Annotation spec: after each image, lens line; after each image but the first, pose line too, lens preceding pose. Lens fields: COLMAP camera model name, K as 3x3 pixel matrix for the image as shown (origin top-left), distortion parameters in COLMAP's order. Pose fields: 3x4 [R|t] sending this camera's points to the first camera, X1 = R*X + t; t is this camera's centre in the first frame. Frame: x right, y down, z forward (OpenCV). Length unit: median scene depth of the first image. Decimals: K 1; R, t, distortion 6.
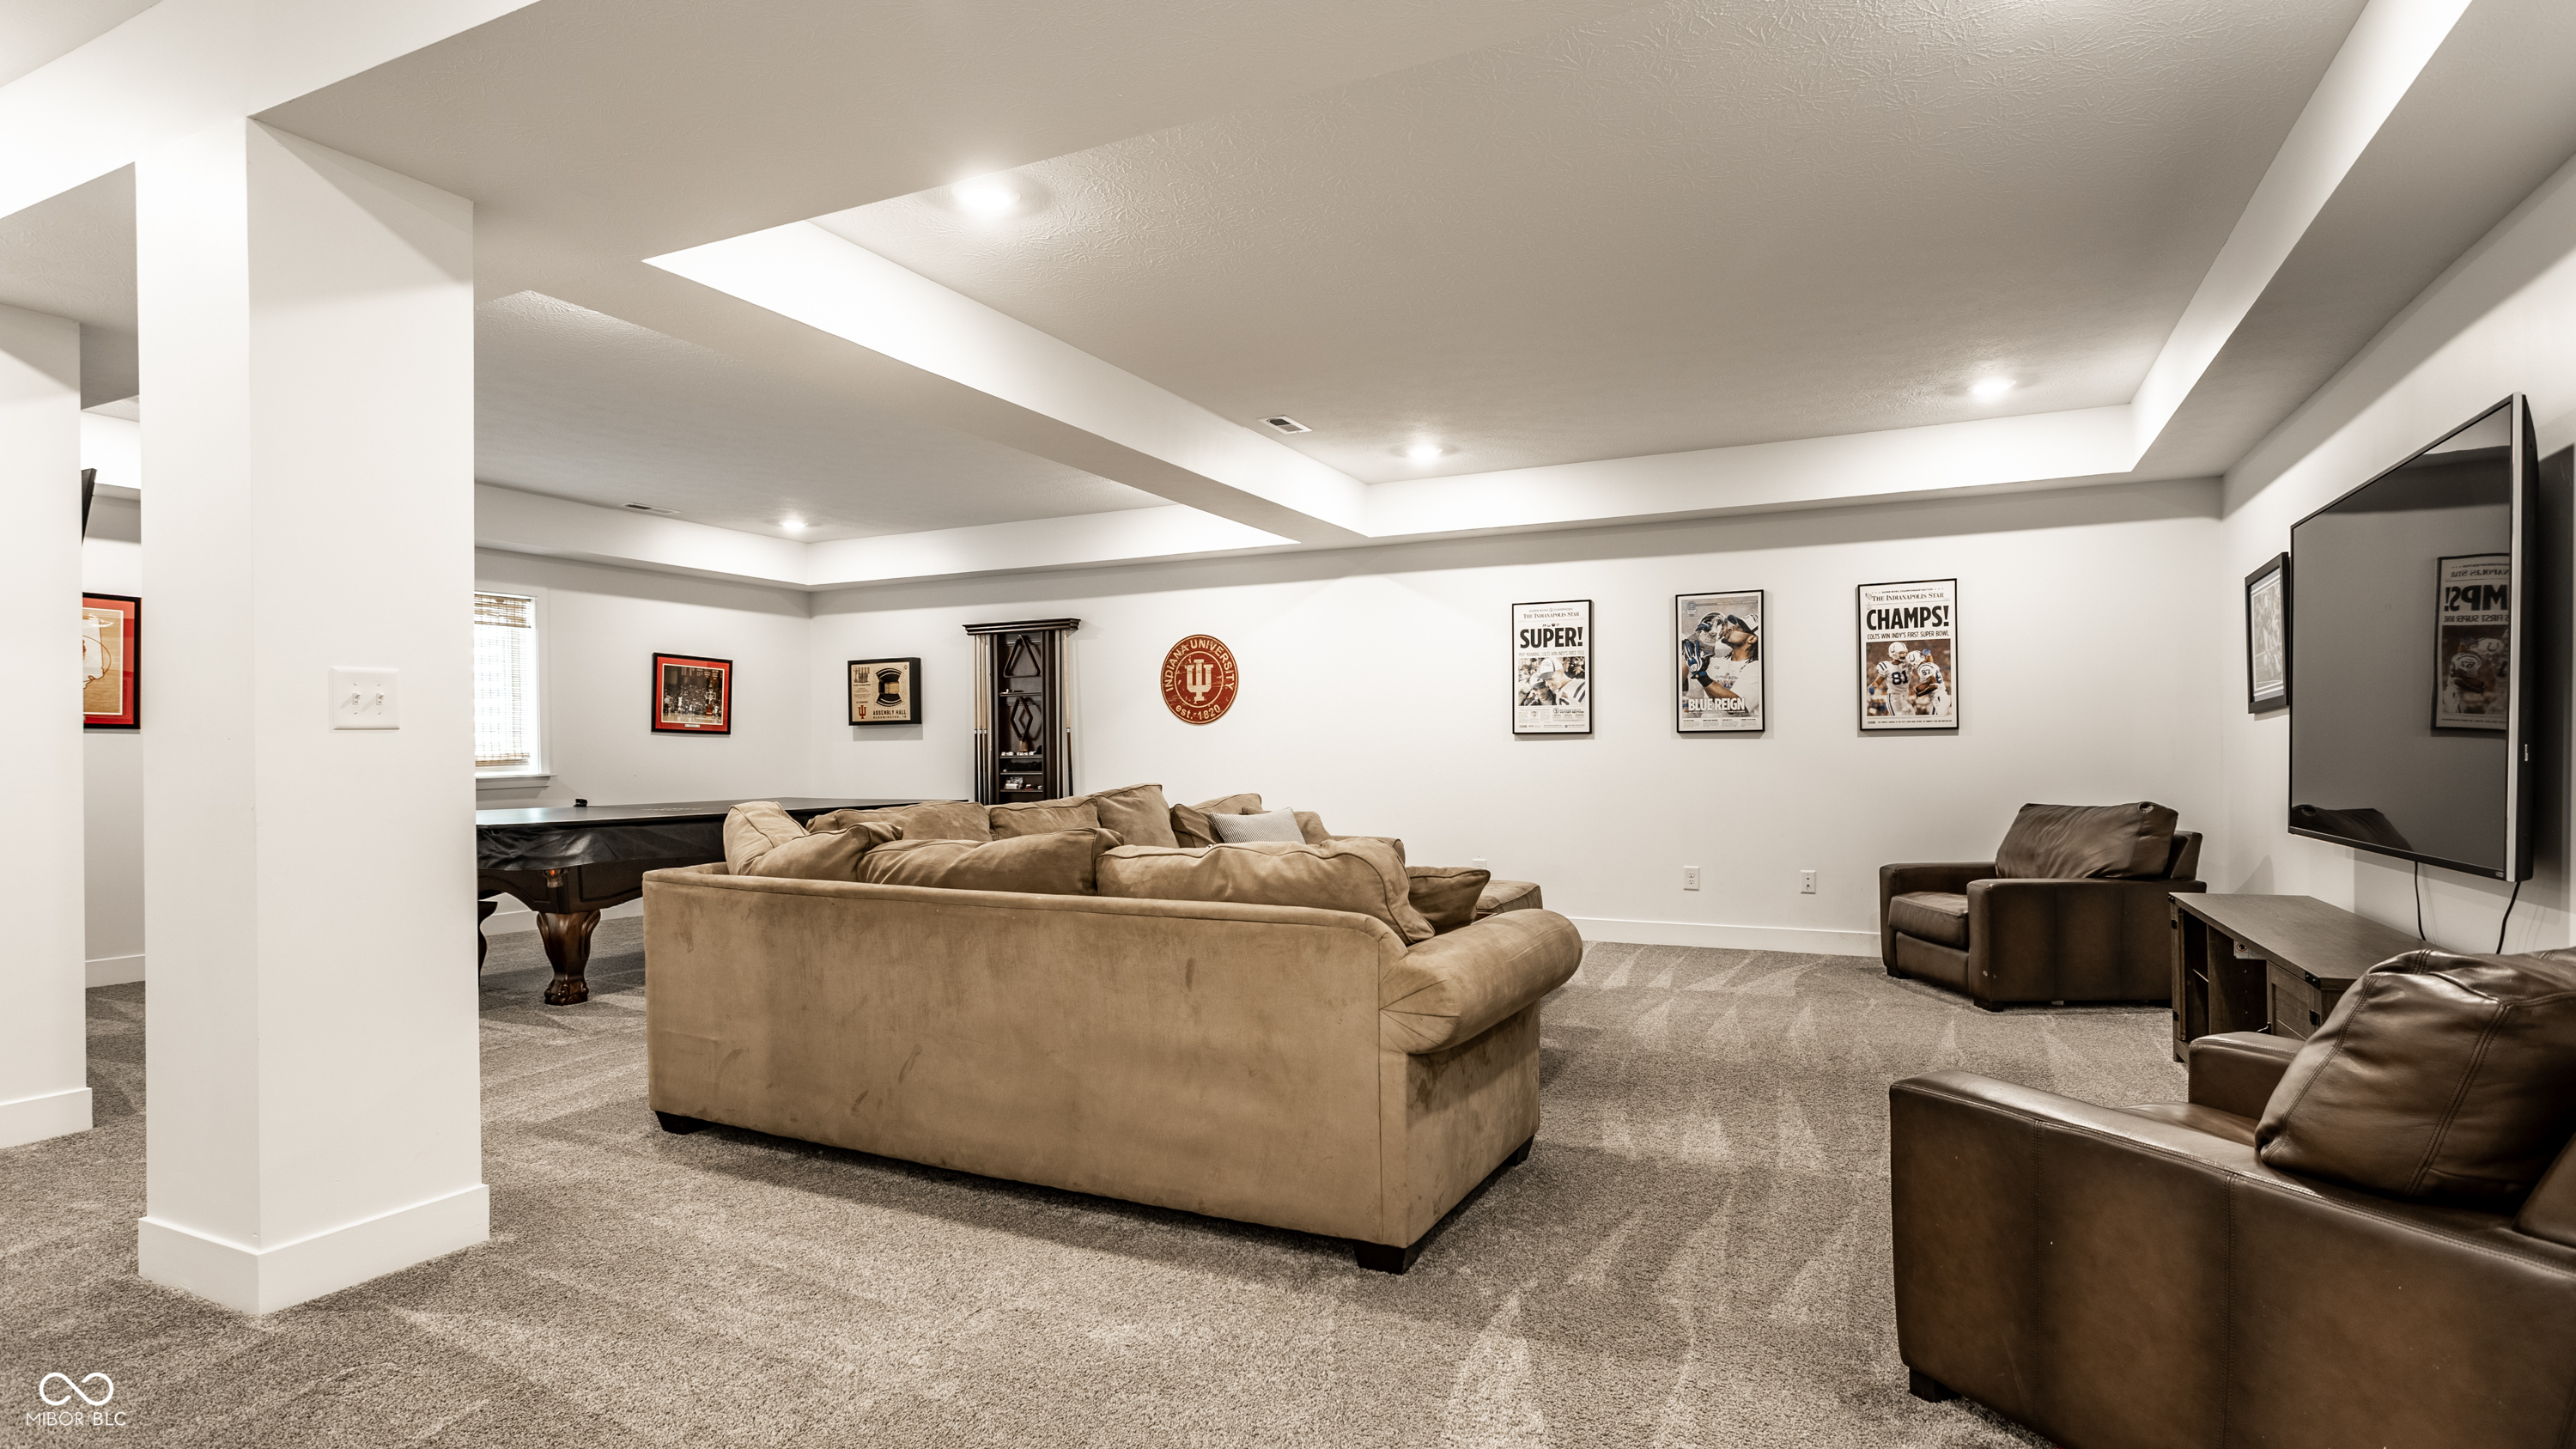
lens RADIAL K [[1255.0, 0, 1238.3], [0, 1255.0, 762.9], [0, 0, 1]] dist [-0.011160, 0.002587]
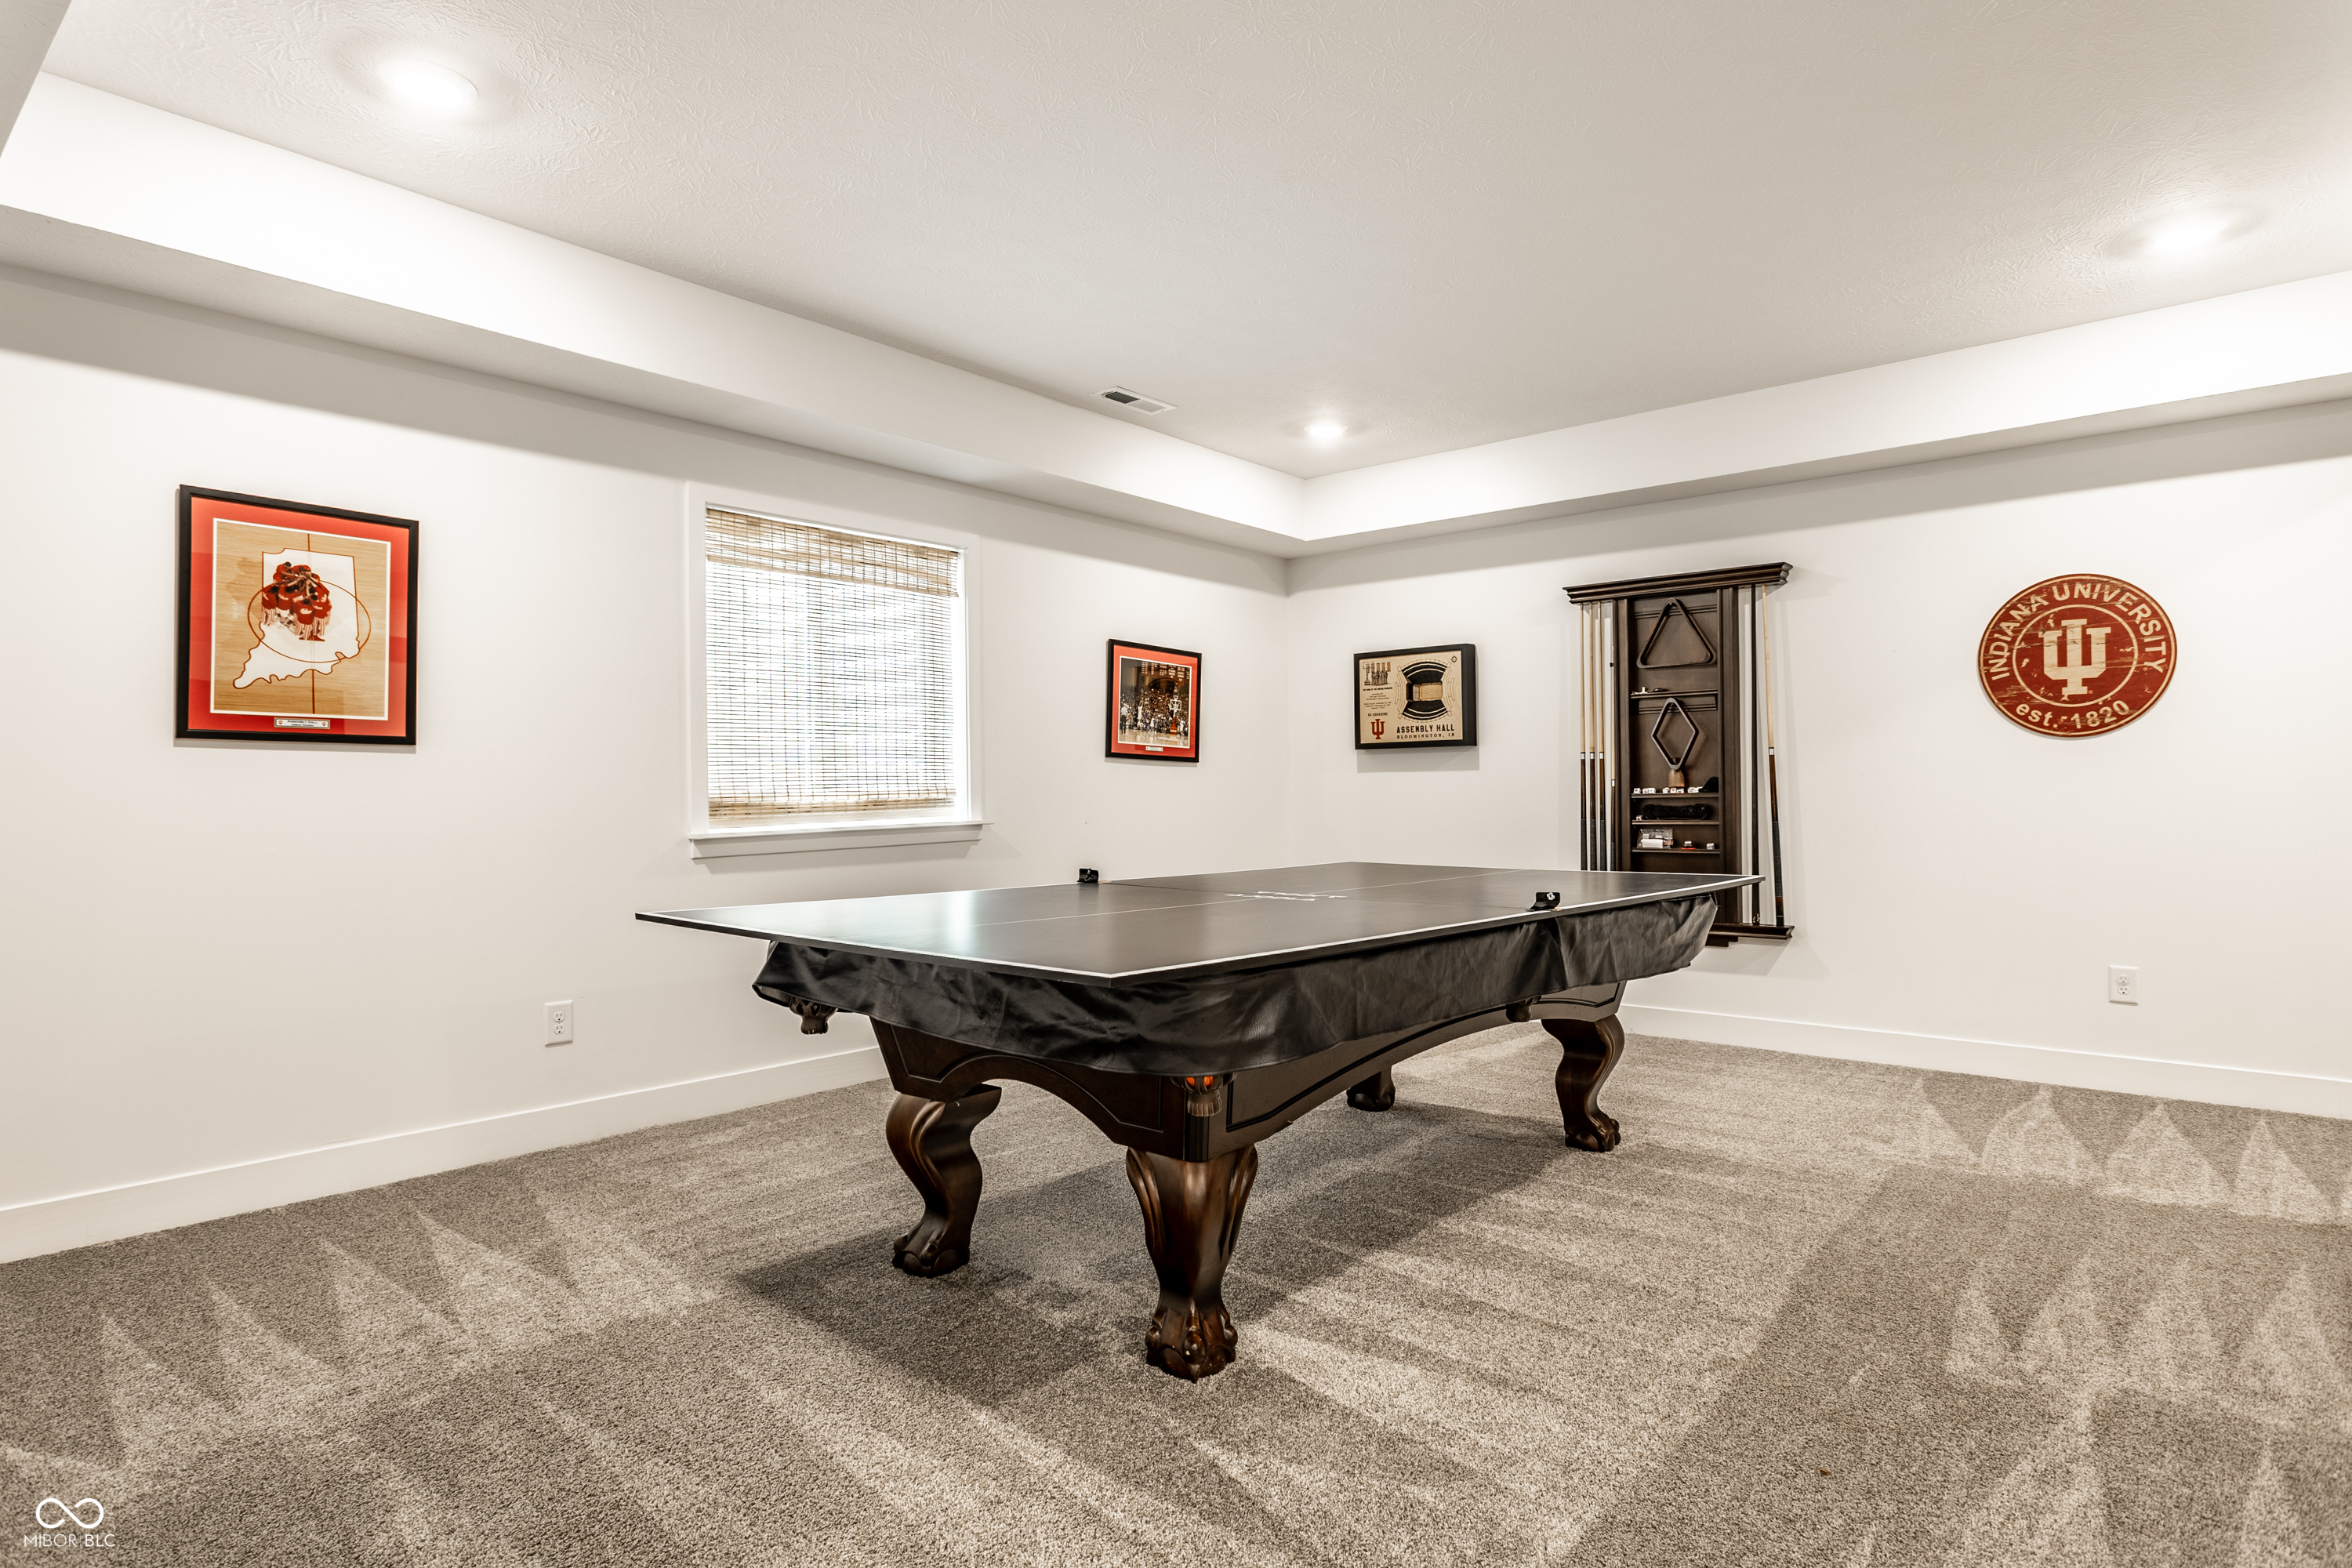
lens RADIAL K [[1301.2, 0, 1176.5], [0, 1301.2, 776.1], [0, 0, 1]] dist [-0.006365, 0.000658]
pose [[0.967937, -0.001467, -0.251190, -0.253628], [-0.004050, 0.999762, -0.021444, -0.000132], [0.251162, 0.021774, 0.967700, 0.333543]]
